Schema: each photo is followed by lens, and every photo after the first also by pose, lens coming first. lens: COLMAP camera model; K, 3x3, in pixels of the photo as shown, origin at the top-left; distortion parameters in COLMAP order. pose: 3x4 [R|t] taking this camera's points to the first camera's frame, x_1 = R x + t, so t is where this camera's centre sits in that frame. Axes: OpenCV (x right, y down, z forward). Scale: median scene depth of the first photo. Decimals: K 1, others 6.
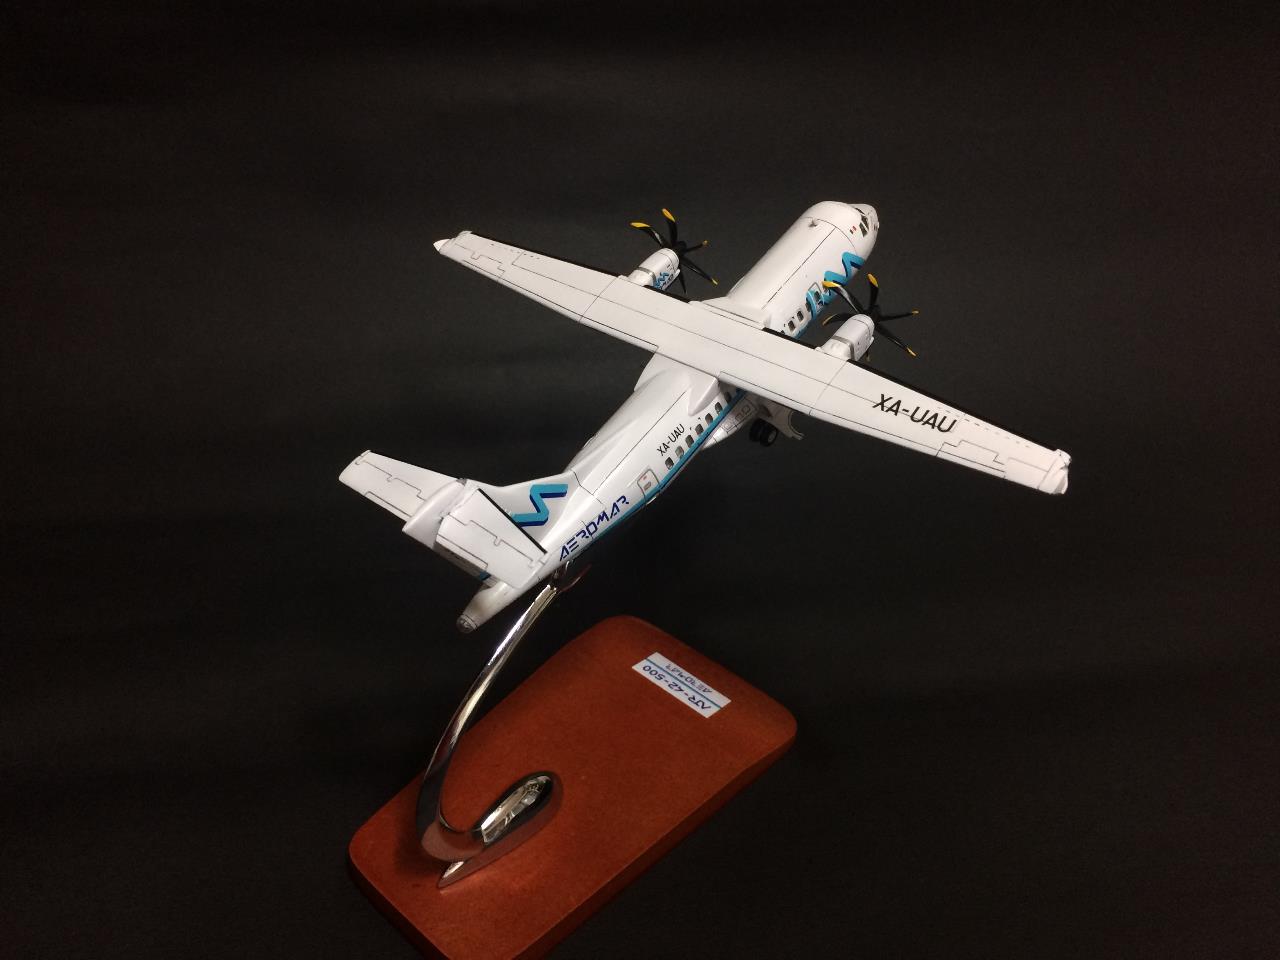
lens RADIAL K [[1122.9, 0, 637.3], [0, 1122.9, 484.6], [0, 0, 1]] dist [0.046156, -0.000977]
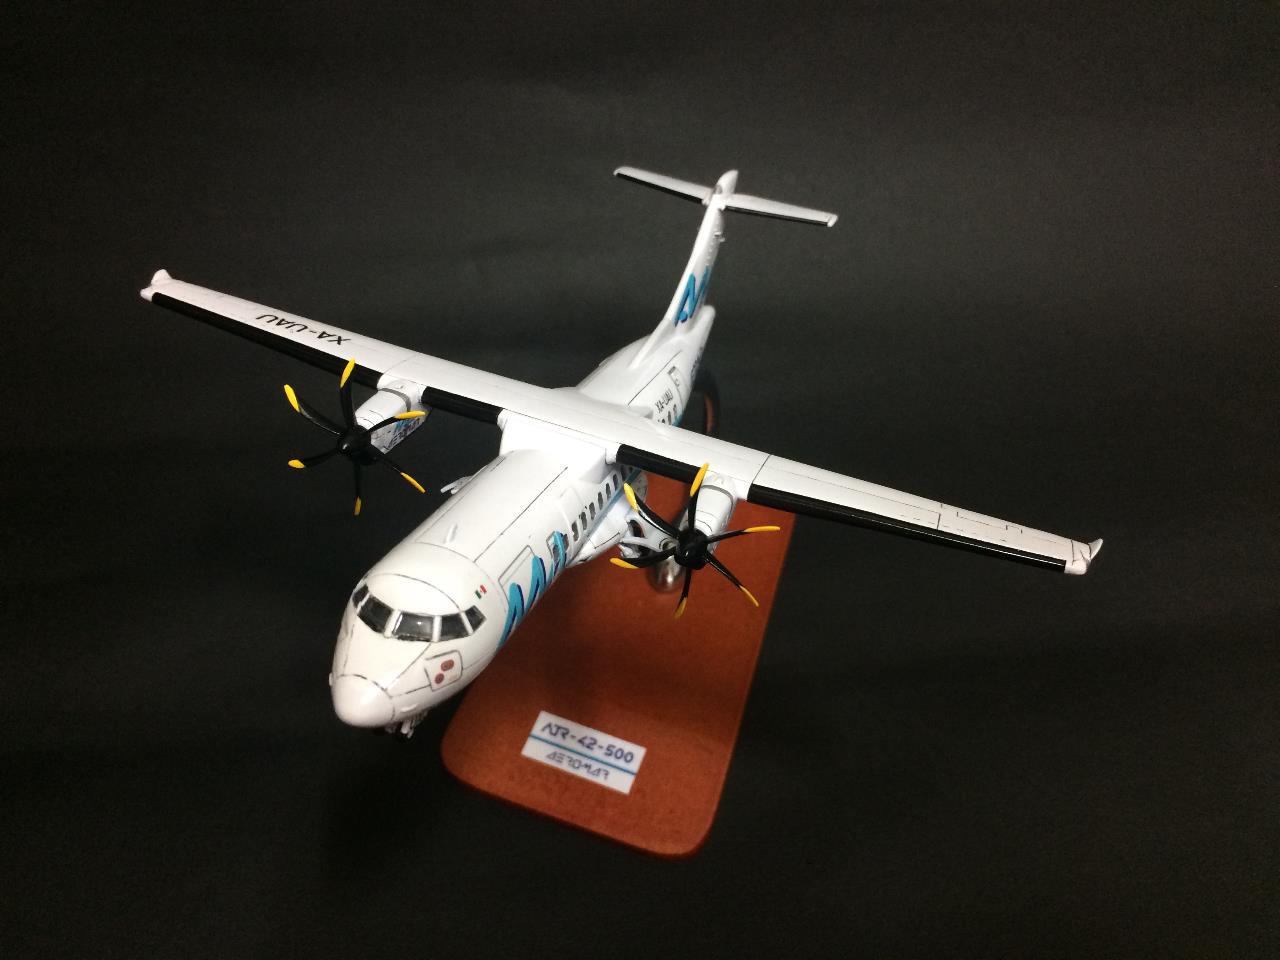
lens RADIAL K [[1110.9, 0, 640.0], [0, 1110.9, 480.0], [0, 0, 1]] dist [0.052283, -0.000322]
pose [[-0.944935, 0.196713, -0.261537, 0.206722], [-0.230934, 0.165441, 0.958801, -0.776098], [0.231877, 0.966402, -0.110903, 1.058836]]
